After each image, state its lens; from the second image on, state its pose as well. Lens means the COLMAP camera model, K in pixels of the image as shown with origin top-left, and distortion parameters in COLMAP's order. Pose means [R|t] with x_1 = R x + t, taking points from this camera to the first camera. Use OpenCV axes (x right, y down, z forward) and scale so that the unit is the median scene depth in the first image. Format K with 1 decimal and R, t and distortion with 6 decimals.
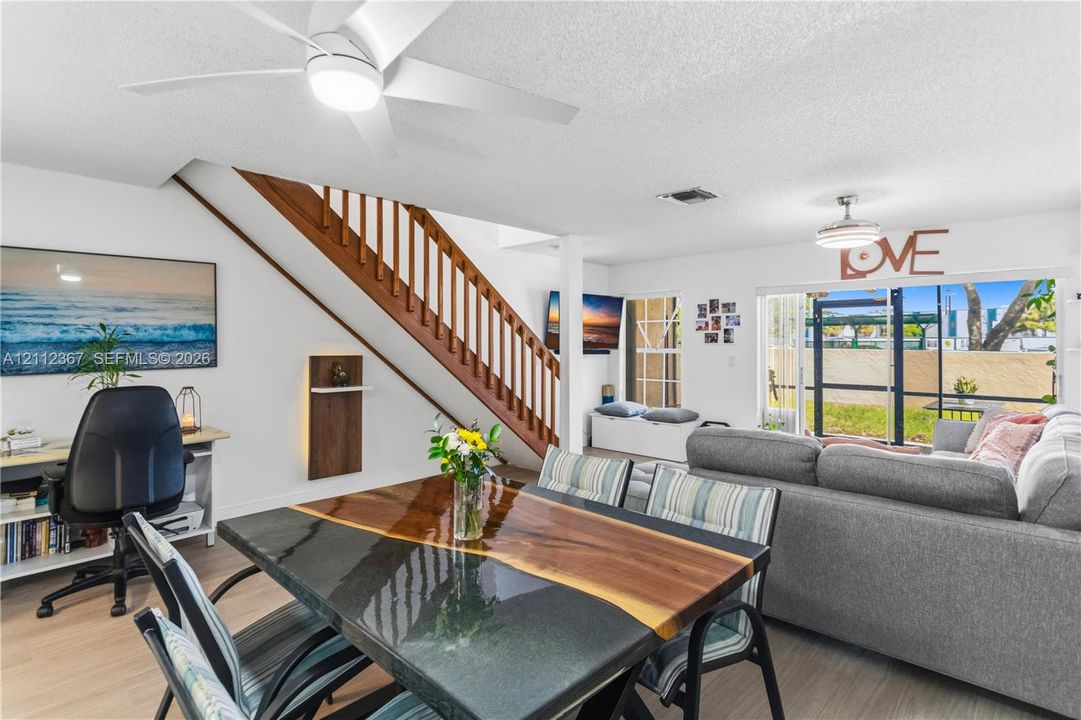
lens RADIAL K [[529.4, 0, 535.5], [0, 529.4, 336.8], [0, 0, 1]] dist [0.018067, 0.000261]
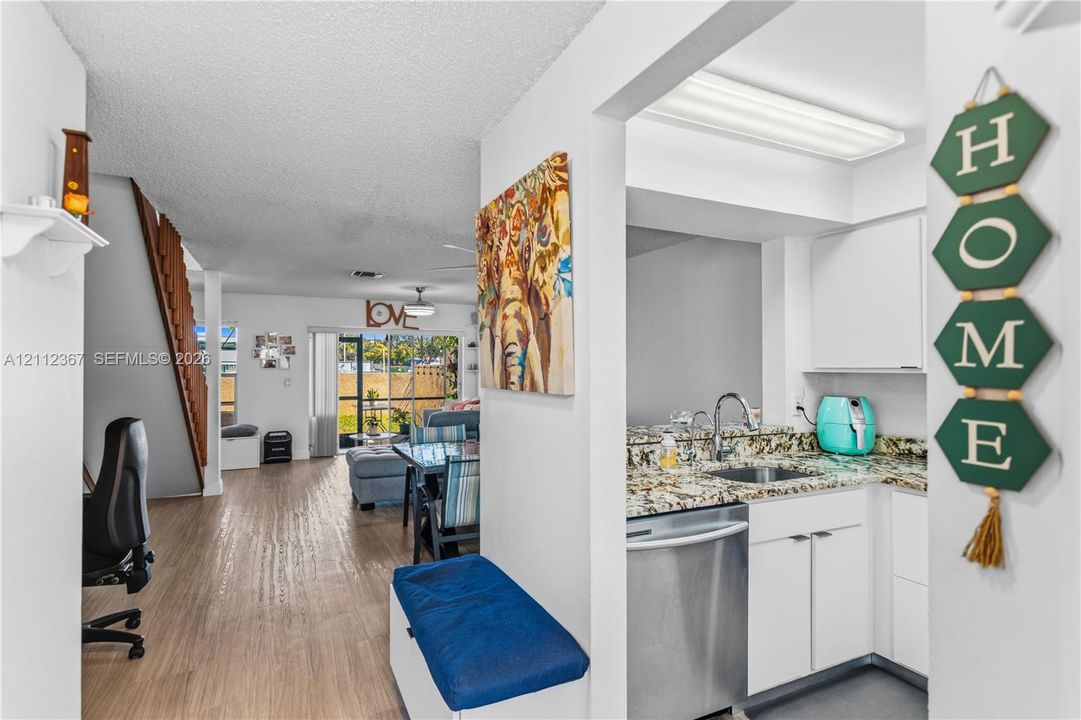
lens RADIAL K [[539.3, 0, 534.5], [0, 539.3, 361.1], [0, 0, 1]] dist [0.003748, 0.000737]
pose [[0.351247, 0.008012, 0.936248, -0.849172], [-0.008375, 0.999950, -0.005415, -0.003409], [-0.936245, -0.005939, 0.351297, -0.013132]]
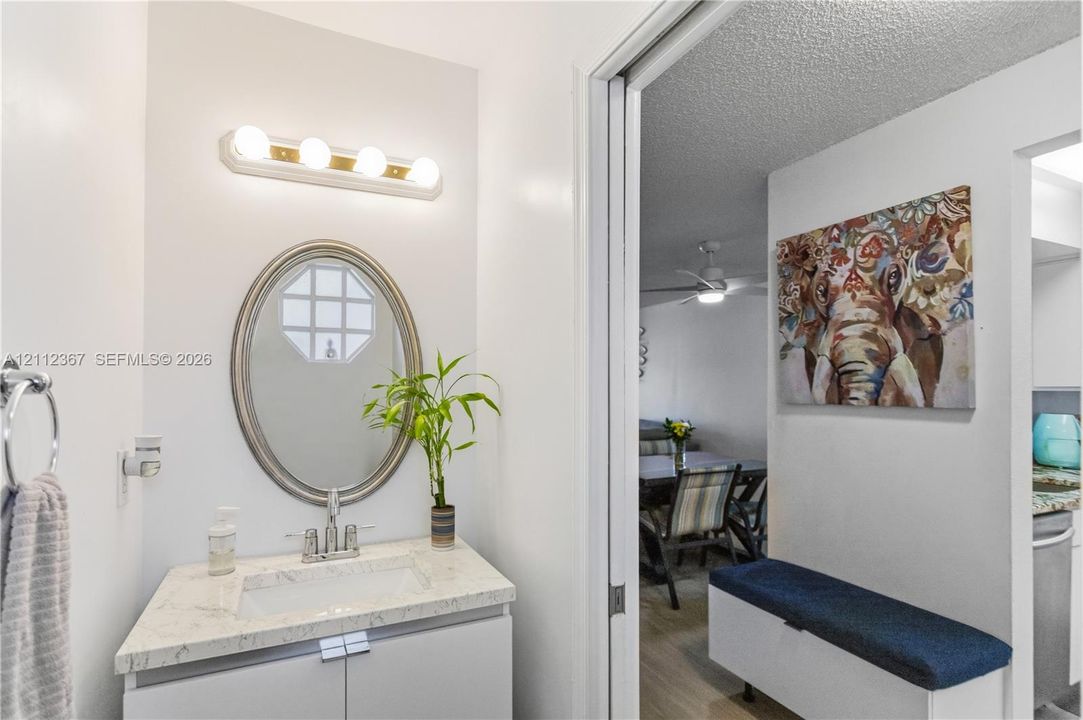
lens RADIAL K [[530.9, 0, 537.4], [0, 530.9, 382.4], [0, 0, 1]] dist [0.003108, 0.000310]
pose [[0.354038, 0.008126, 0.935196, -0.981293], [-0.011607, 0.999923, -0.004294, 0.003375], [-0.935159, -0.009334, 0.354105, 0.254446]]
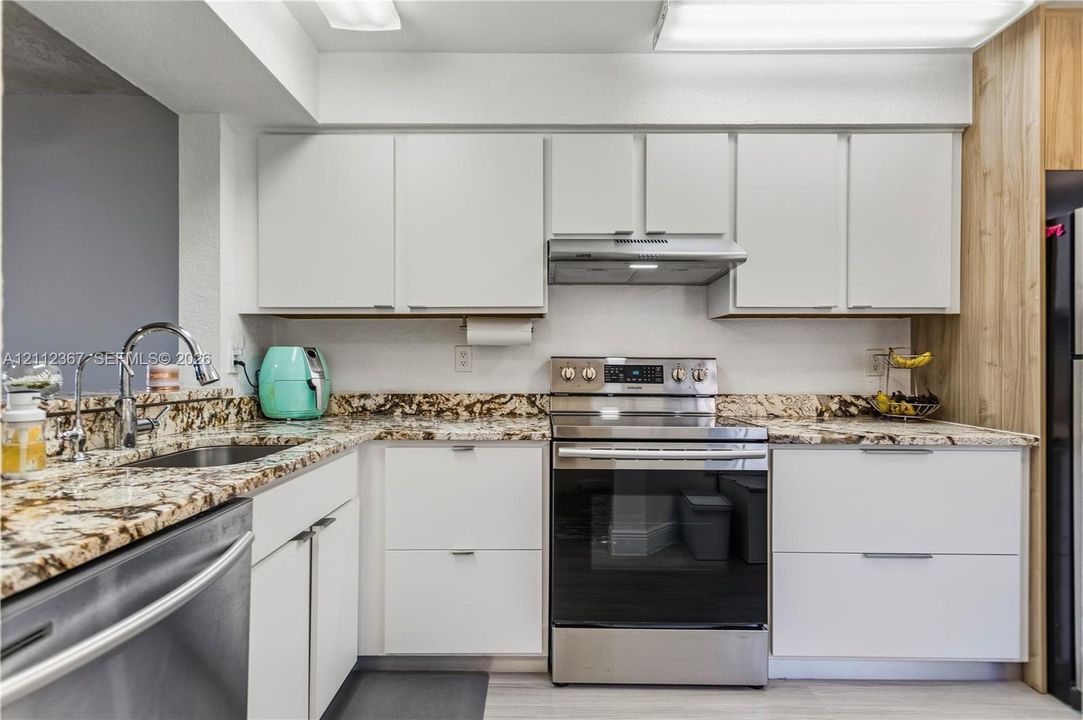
lens RADIAL K [[540.3, 0, 535.5], [0, 540.3, 361.1], [0, 0, 1]] dist [0.003748, 0.000737]
pose [[-0.689234, 0.002572, 0.724534, -0.635101], [-0.009789, 0.999869, -0.012861, 0.050583], [-0.724473, -0.015956, -0.689119, 0.053407]]
